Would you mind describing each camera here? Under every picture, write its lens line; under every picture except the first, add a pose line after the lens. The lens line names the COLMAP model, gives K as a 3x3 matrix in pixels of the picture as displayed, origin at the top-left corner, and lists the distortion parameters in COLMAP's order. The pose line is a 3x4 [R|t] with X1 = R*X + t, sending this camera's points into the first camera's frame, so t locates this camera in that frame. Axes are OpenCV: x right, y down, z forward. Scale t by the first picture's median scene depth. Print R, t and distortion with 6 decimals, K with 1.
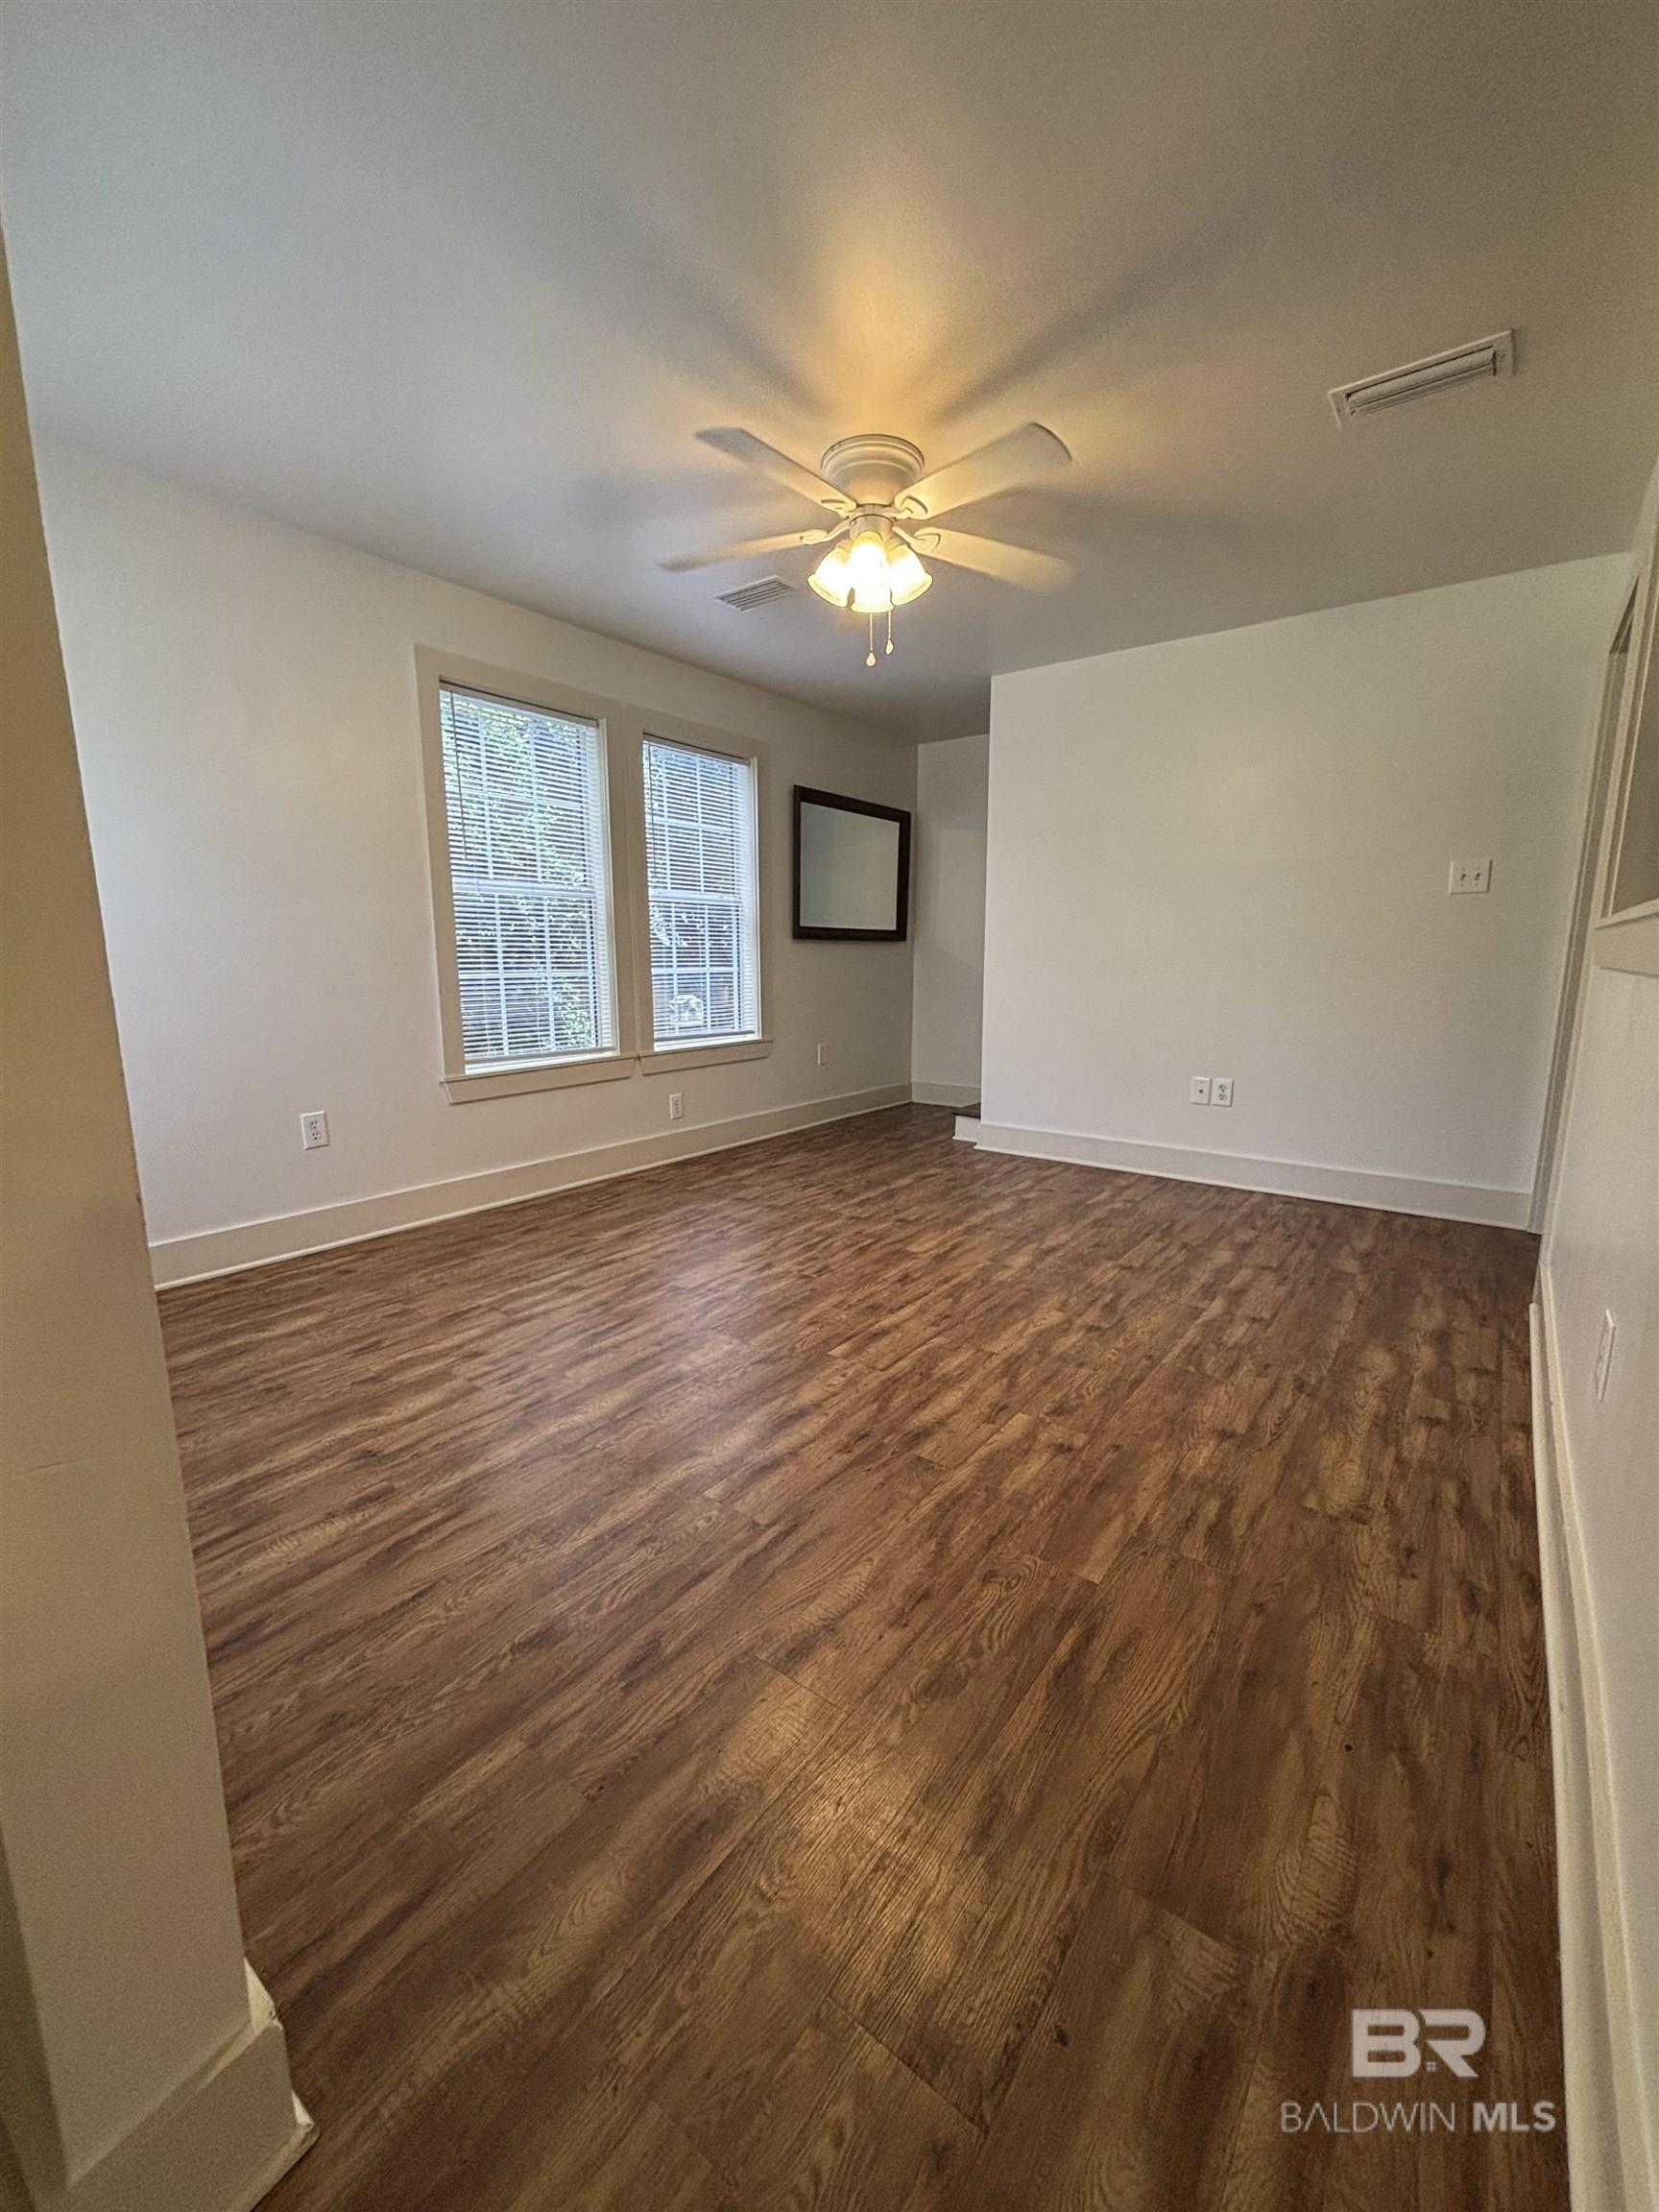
lens RADIAL K [[893.7, 0, 832.1], [0, 893.7, 1103.2], [0, 0, 1]] dist [0.000020, 0.002204]
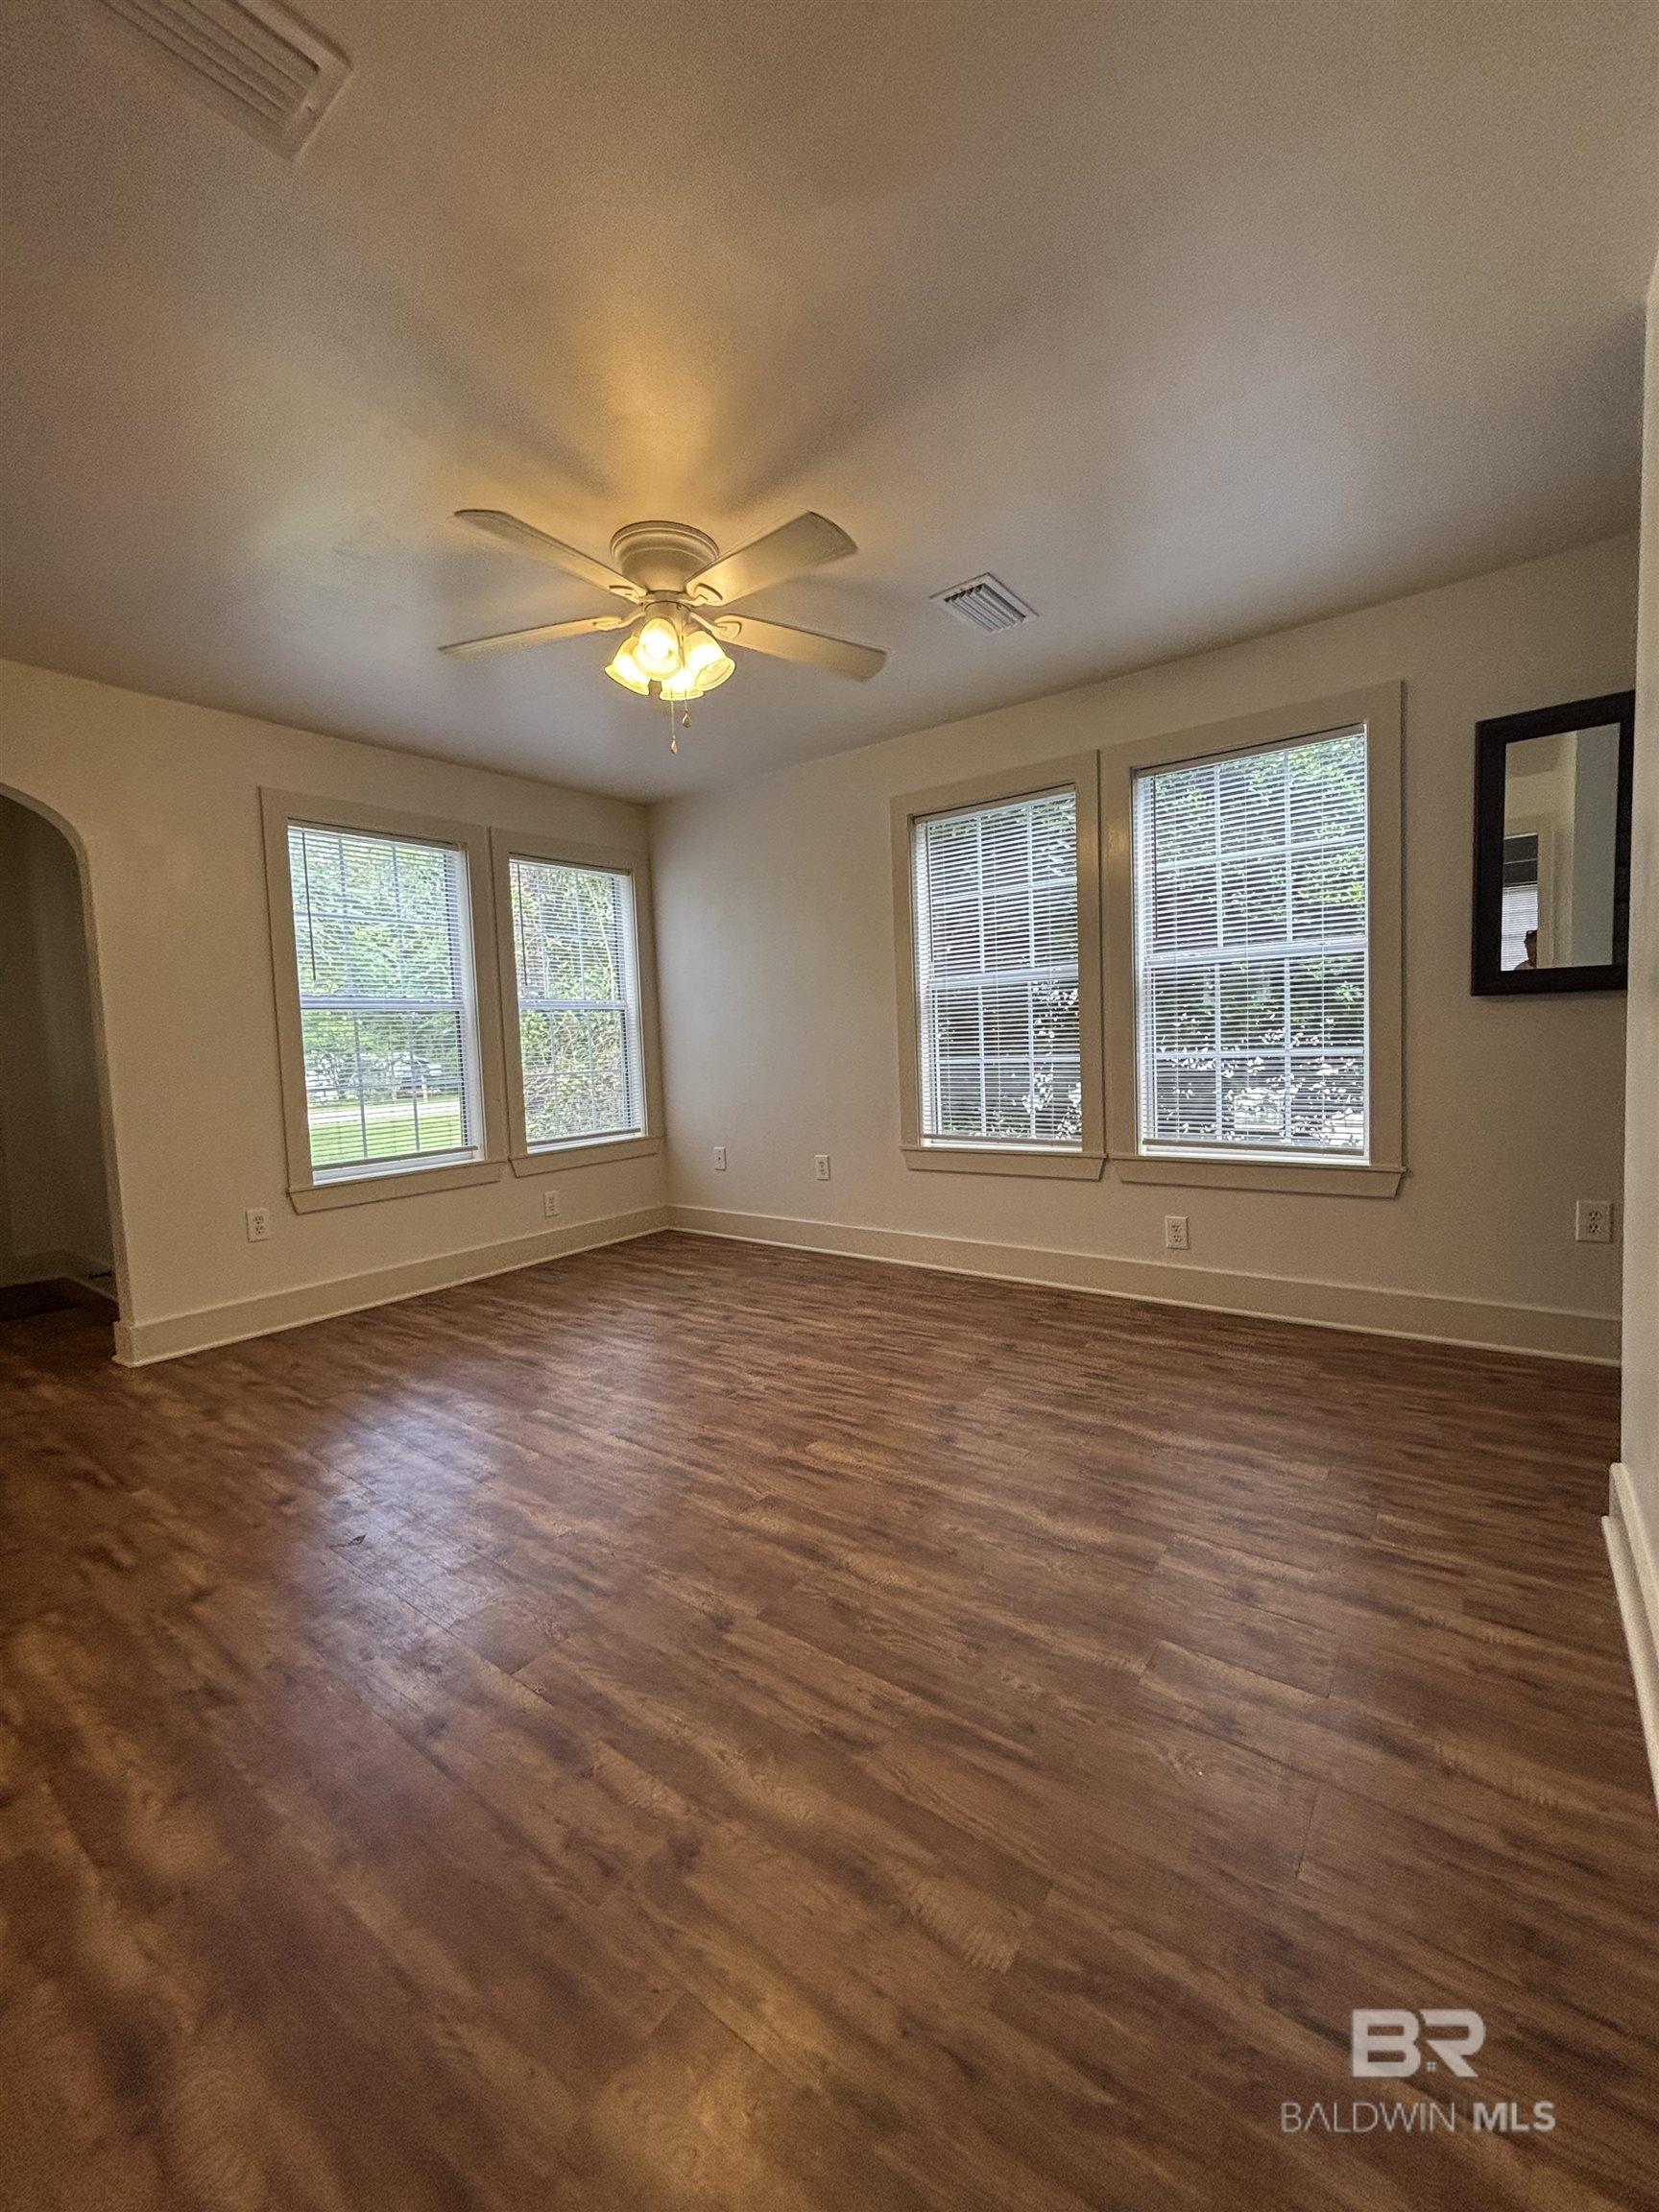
lens RADIAL K [[893.7, 0, 833.8], [0, 893.7, 1109.3], [0, 0, 1]] dist [0.000020, 0.002204]
pose [[-0.005492, 0.082324, -0.996590, 0.835481], [-0.128273, 0.988314, 0.082348, -0.181786], [0.991724, 0.128288, 0.005133, 1.002296]]
